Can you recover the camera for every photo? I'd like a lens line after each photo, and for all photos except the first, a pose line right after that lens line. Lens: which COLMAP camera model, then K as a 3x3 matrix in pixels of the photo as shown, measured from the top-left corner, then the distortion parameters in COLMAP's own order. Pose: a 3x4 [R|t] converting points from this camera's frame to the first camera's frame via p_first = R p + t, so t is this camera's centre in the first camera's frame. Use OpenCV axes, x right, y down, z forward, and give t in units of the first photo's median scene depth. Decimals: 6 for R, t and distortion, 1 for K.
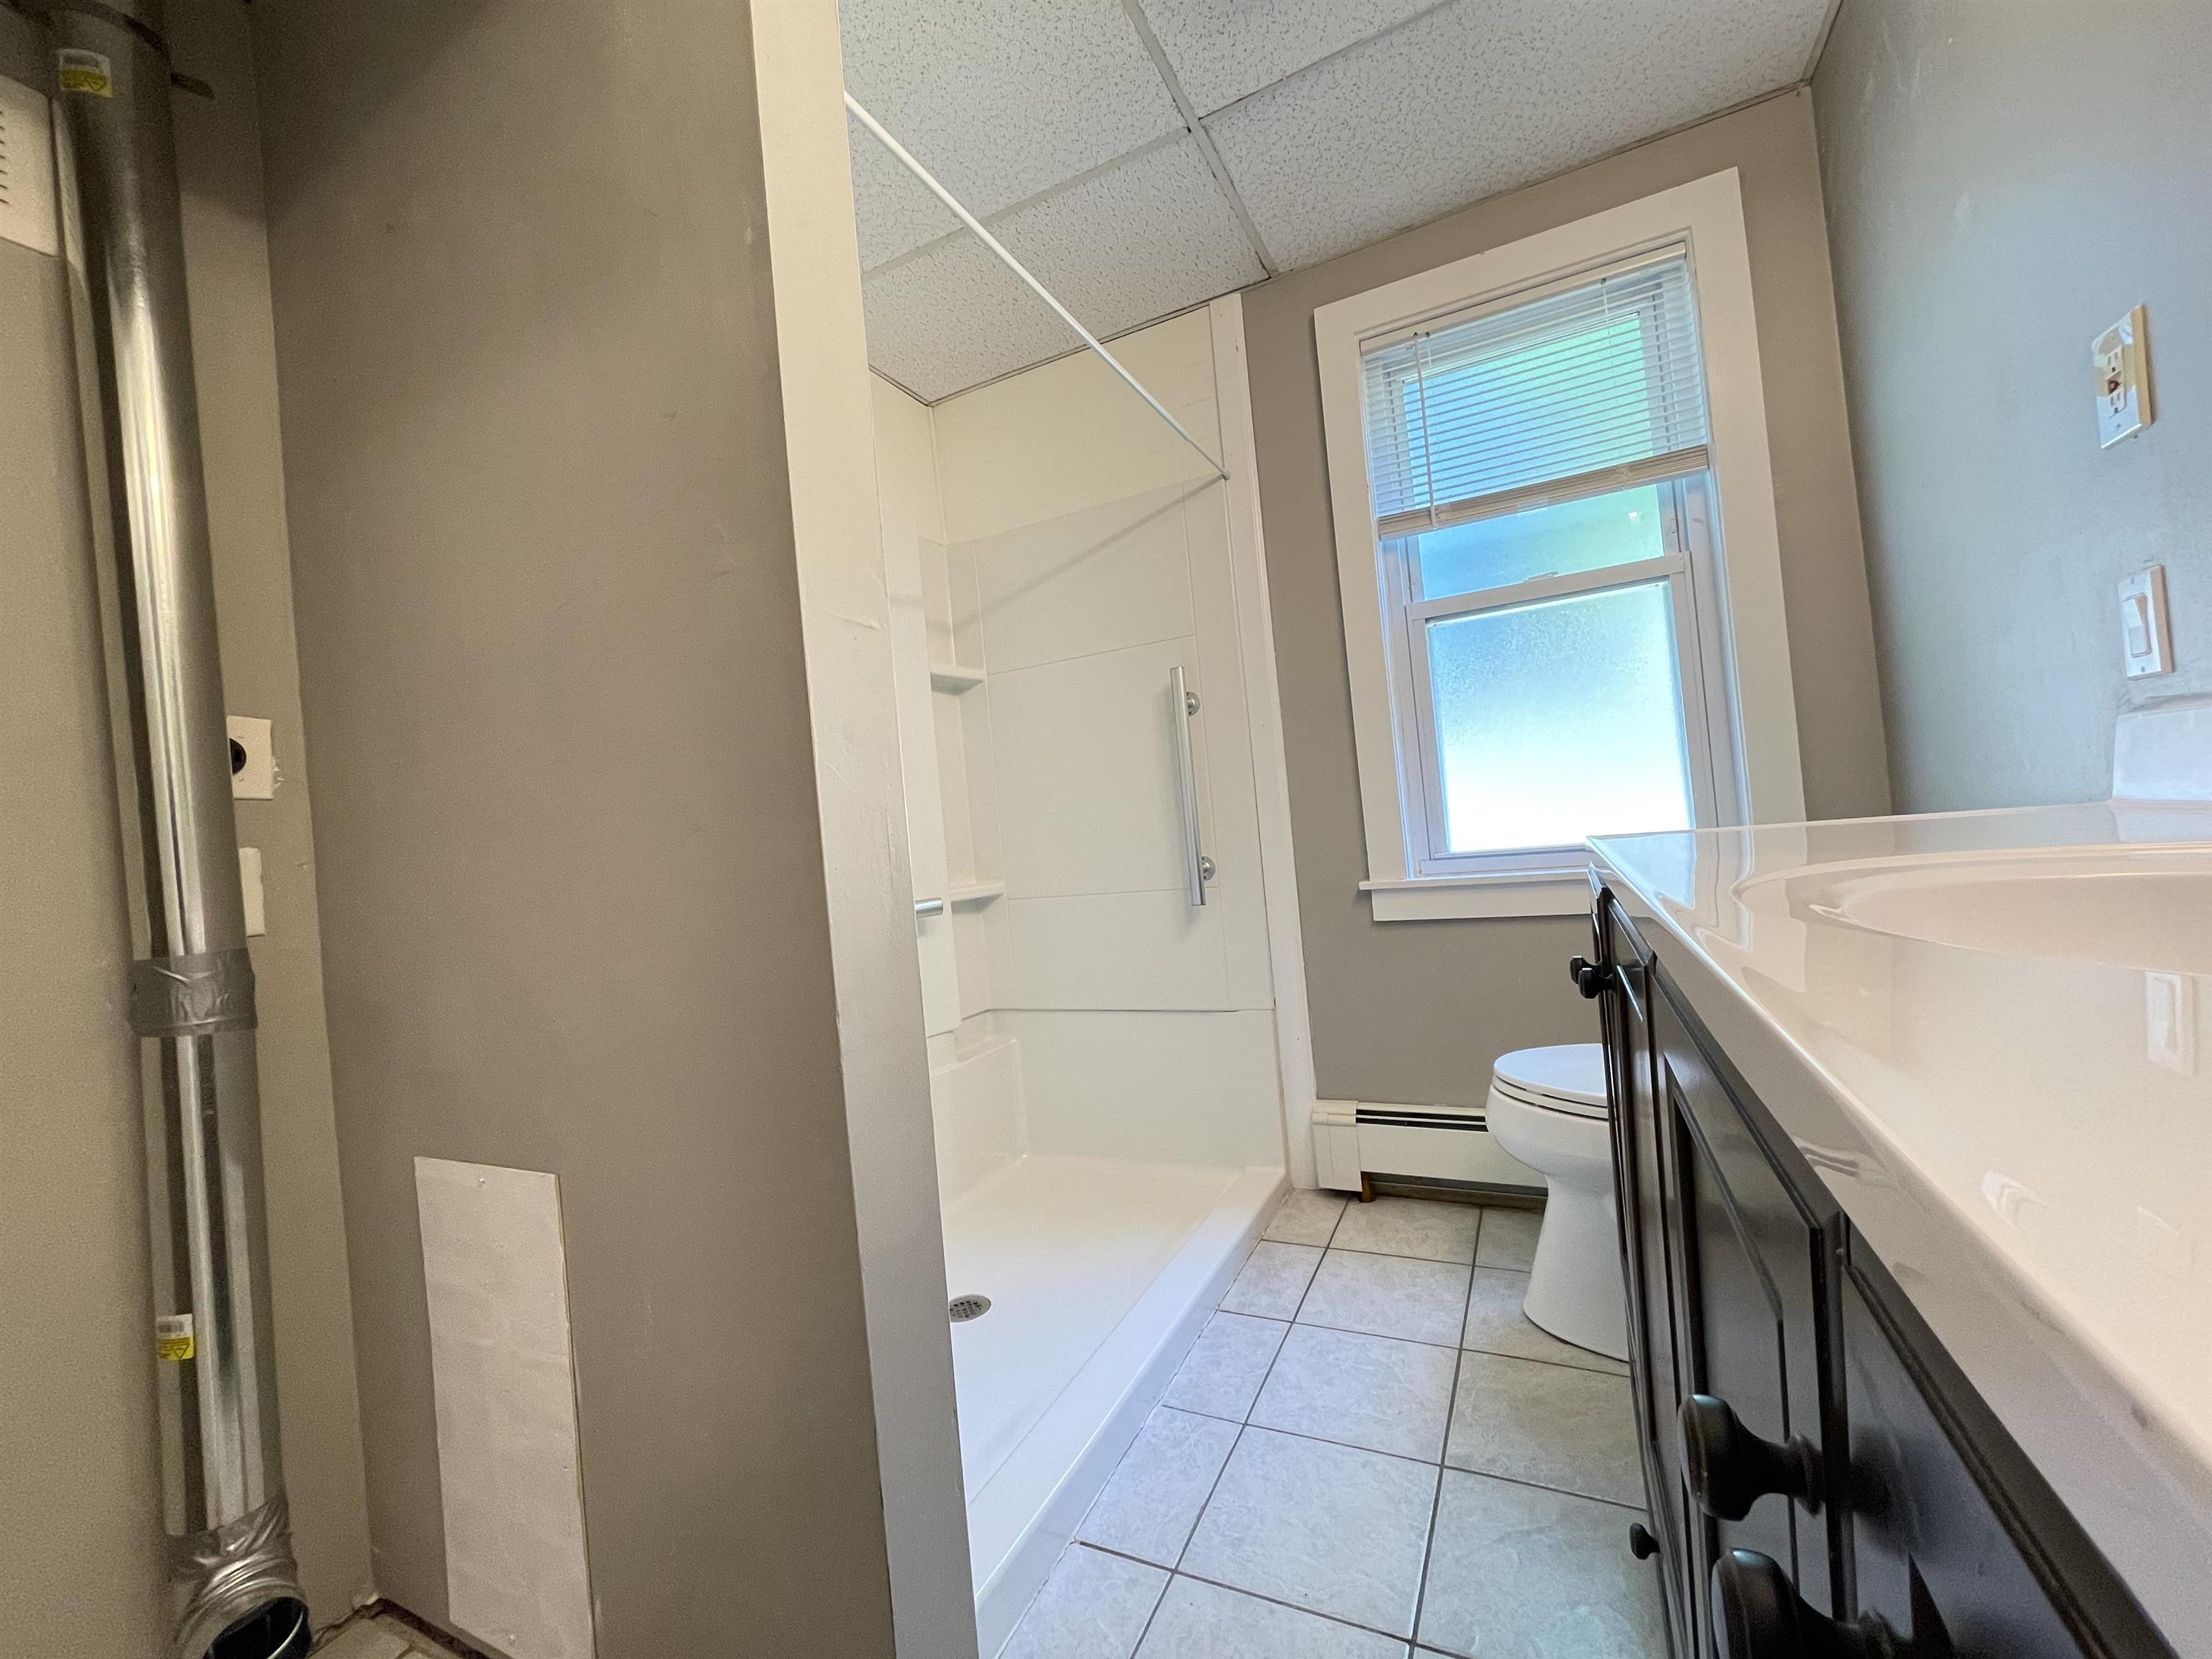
lens RADIAL K [[890.0, 0, 1116.0], [0, 890.0, 829.4], [0, 0, 1]] dist [-0.000659, -0.000060]
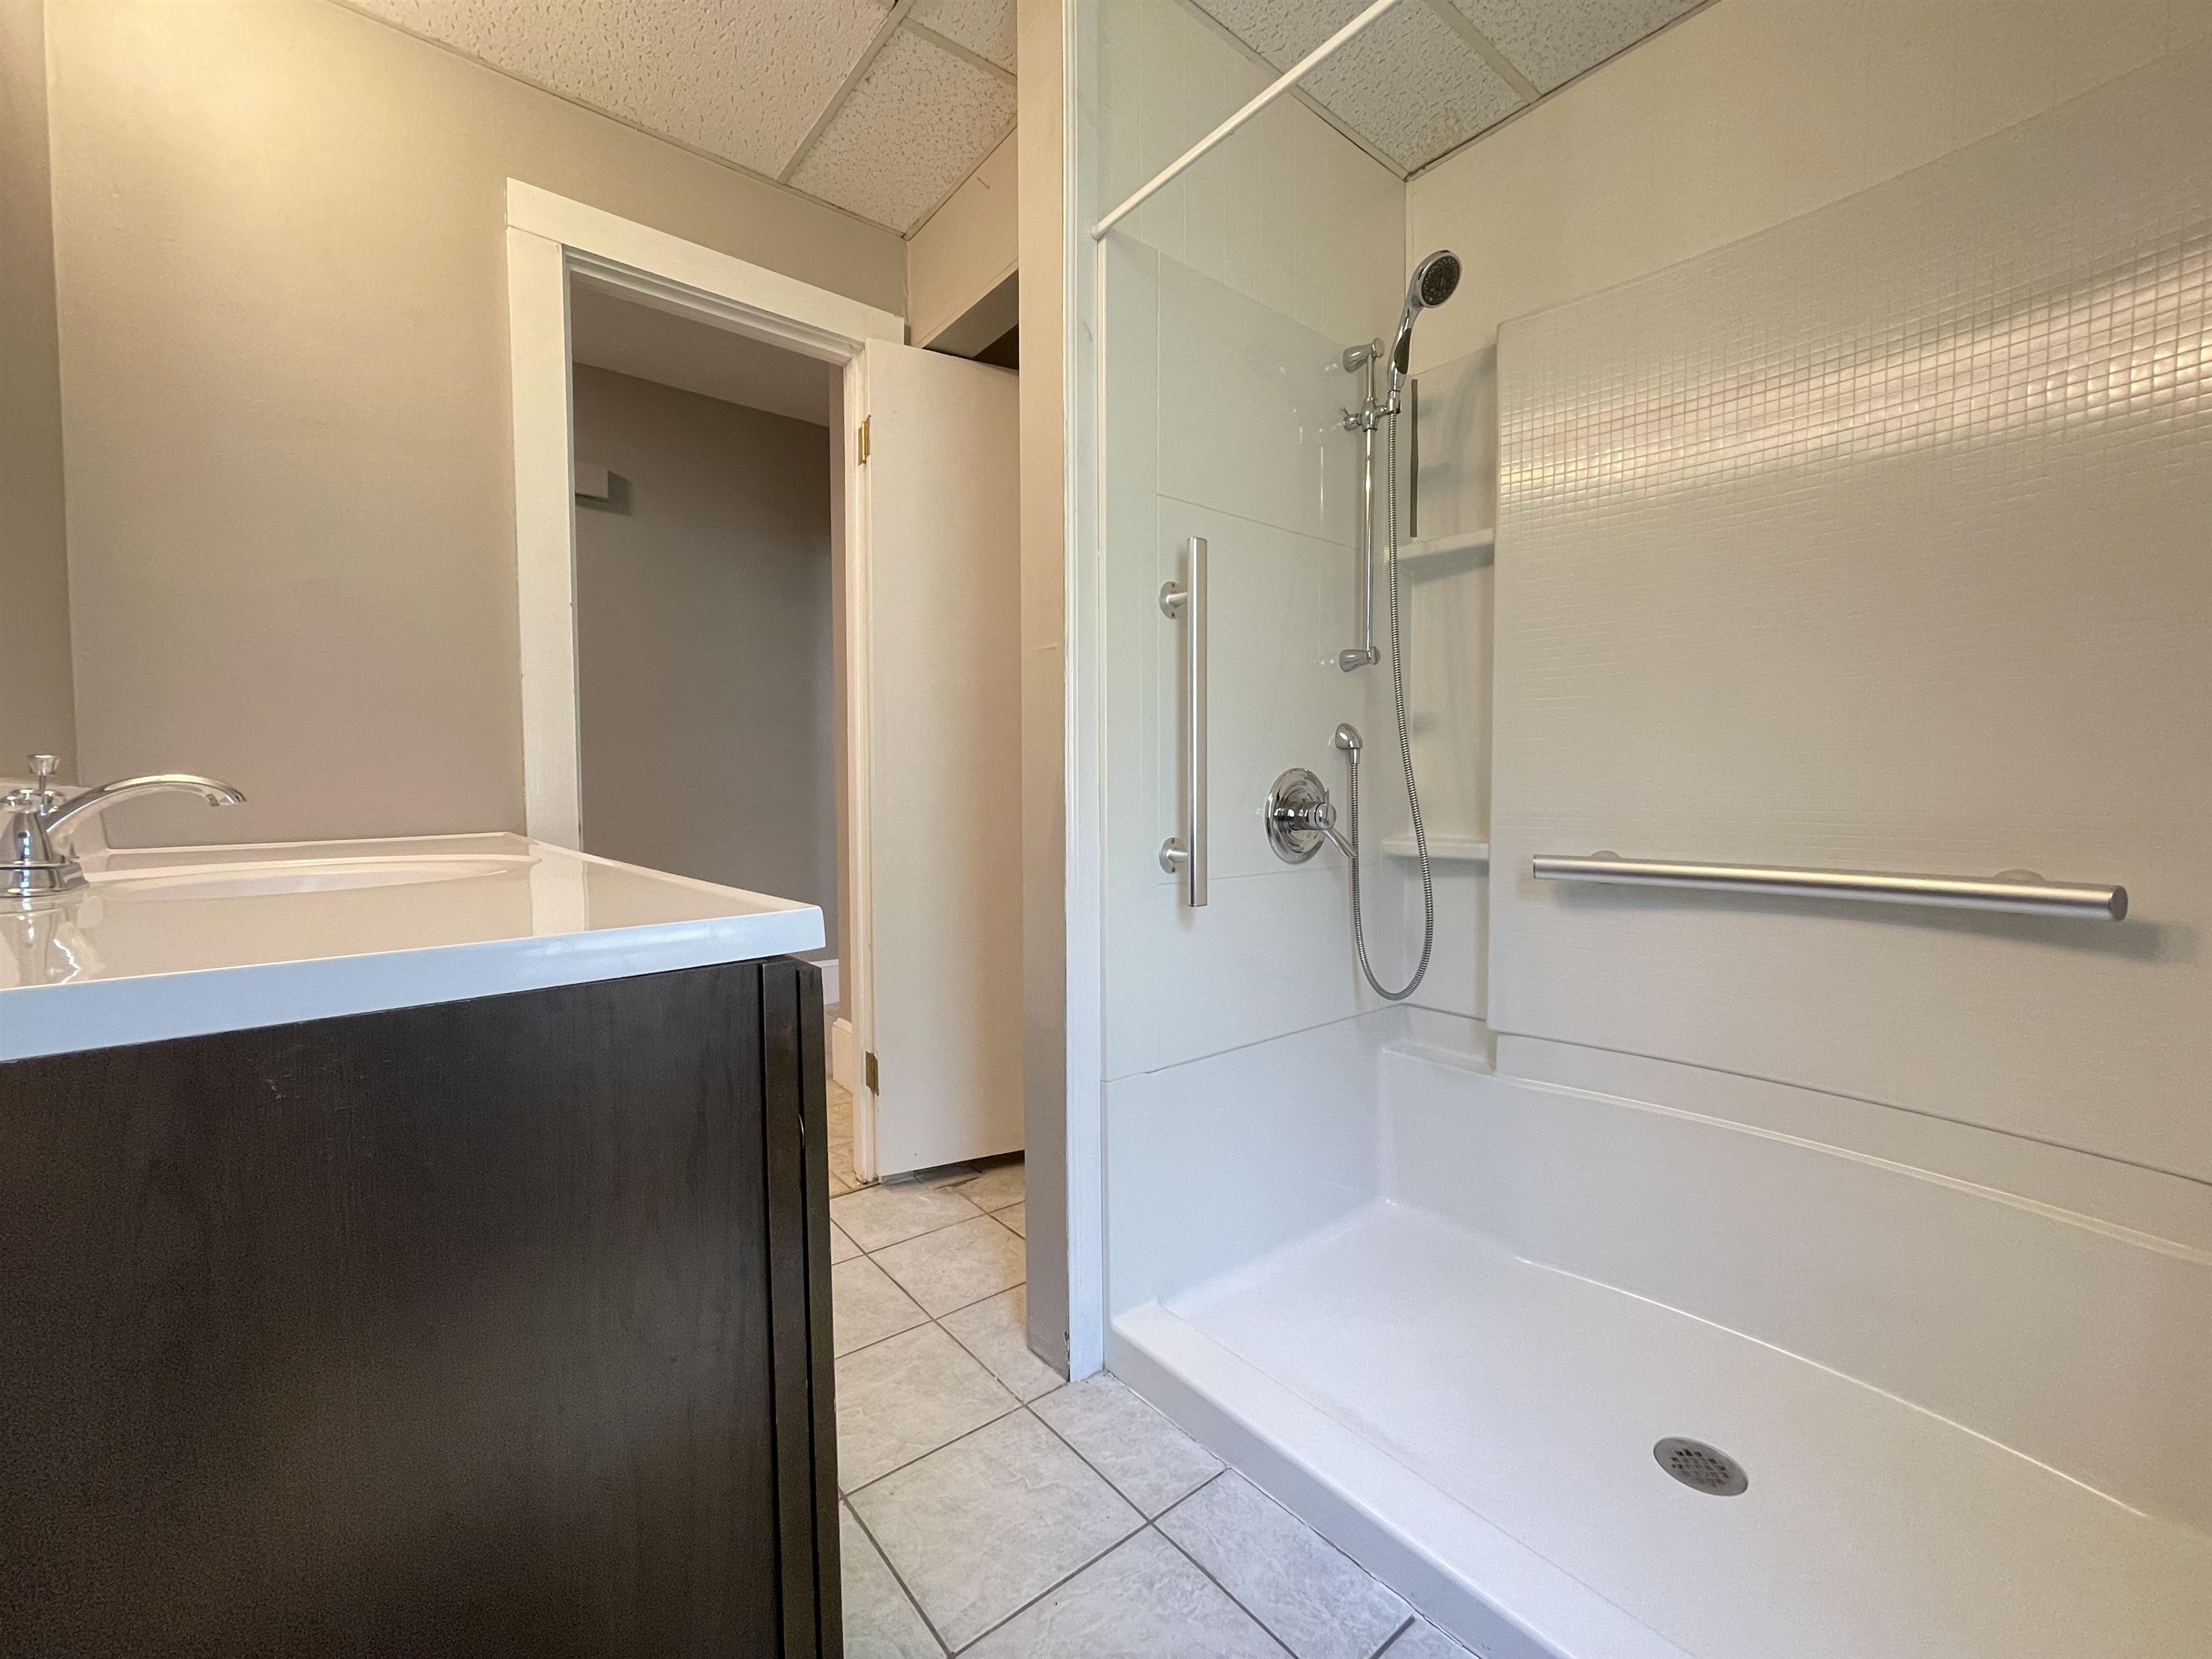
lens RADIAL K [[890.0, 0, 1115.5], [0, 890.0, 828.5], [0, 0, 1]] dist [-0.000659, -0.000060]
pose [[-0.413126, 0.131285, -0.901161, 0.880412], [0.054344, 0.991345, 0.119510, -0.087975], [0.909051, 0.000400, -0.416684, 1.351289]]
